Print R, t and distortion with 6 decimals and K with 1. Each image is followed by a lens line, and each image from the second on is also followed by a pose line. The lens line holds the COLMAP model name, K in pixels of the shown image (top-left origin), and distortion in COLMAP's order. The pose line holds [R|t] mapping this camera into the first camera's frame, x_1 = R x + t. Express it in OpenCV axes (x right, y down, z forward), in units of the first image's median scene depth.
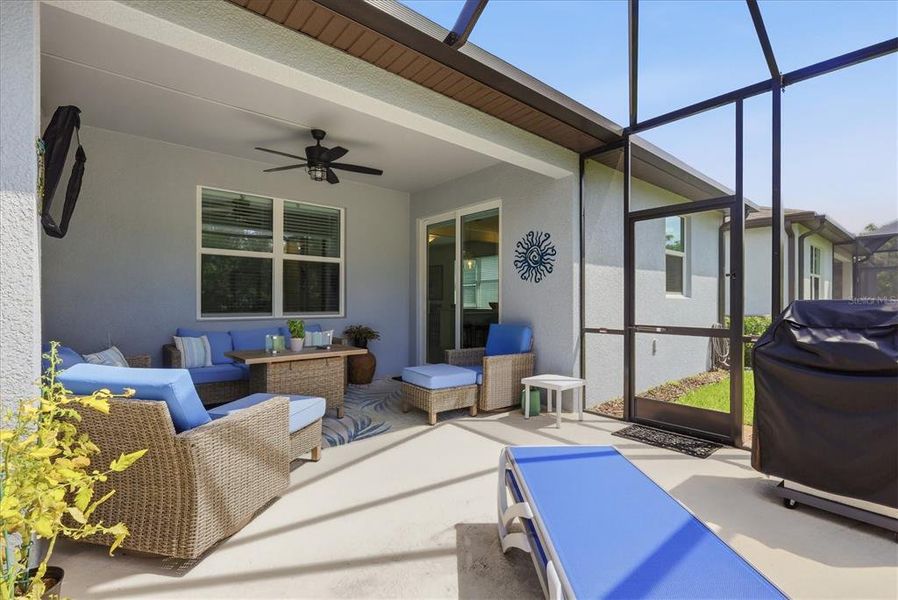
lens RADIAL K [[398.6, 0, 449.0], [0, 398.6, 300.0], [0, 0, 1]] dist [0.001697, 0.000132]
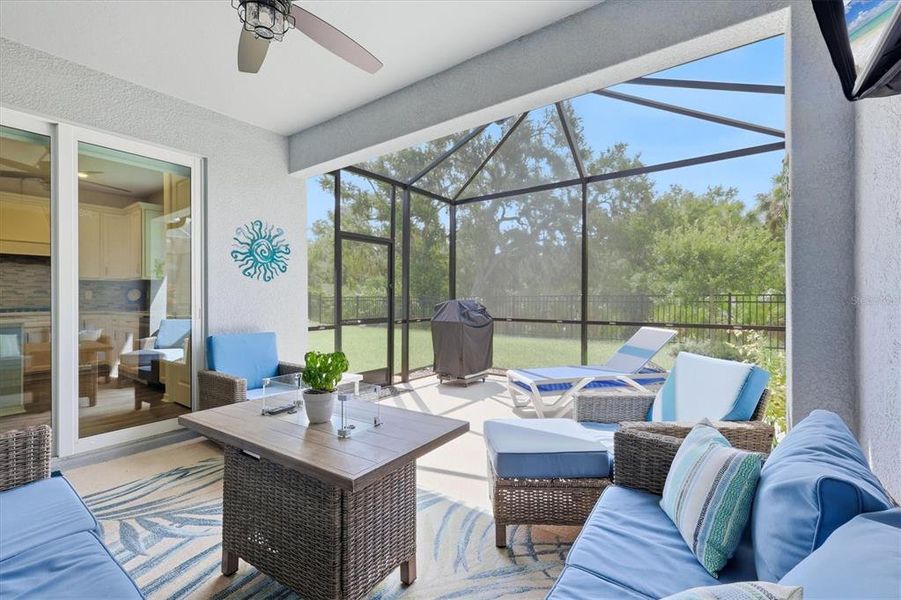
lens RADIAL K [[400.9, 0, 468.1], [0, 400.9, 299.4], [0, 0, 1]] dist [-0.000699, -0.000164]
pose [[-0.260031, -0.002290, 0.965598, -0.752533], [0.004916, 0.999981, 0.003695, -0.005535], [-0.965588, 0.005707, -0.260015, 0.815152]]
